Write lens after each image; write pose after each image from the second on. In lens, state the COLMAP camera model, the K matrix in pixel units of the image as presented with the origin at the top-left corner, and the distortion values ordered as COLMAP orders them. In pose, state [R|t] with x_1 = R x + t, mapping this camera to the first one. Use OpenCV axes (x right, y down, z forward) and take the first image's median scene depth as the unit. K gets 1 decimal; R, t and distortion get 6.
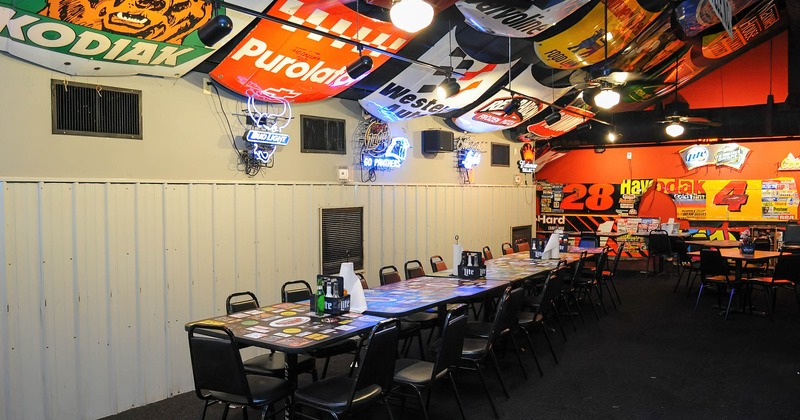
lens RADIAL K [[632.3, 0, 396.3], [0, 632.3, 209.7], [0, 0, 1]] dist [-0.065870, 0.000120]
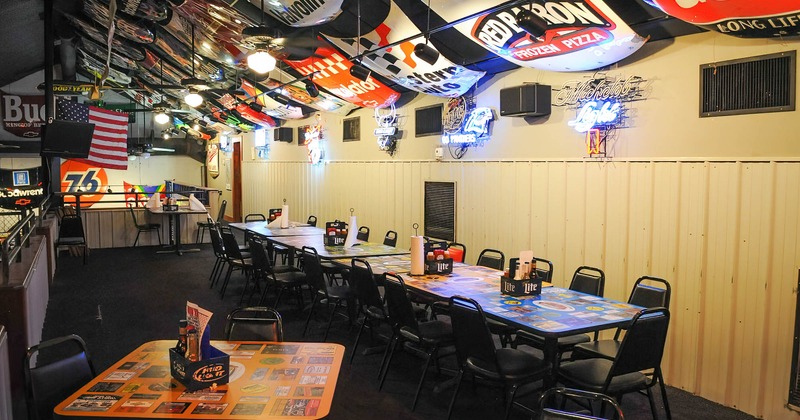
lens RADIAL K [[632.3, 0, 396.0], [0, 632.3, 212.0], [0, 0, 1]] dist [-0.065870, 0.000120]
pose [[-0.477407, 0.061660, -0.876516, 0.905494], [-0.034351, 0.995463, 0.088738, -0.045132], [0.878010, 0.072473, -0.473123, 1.405723]]
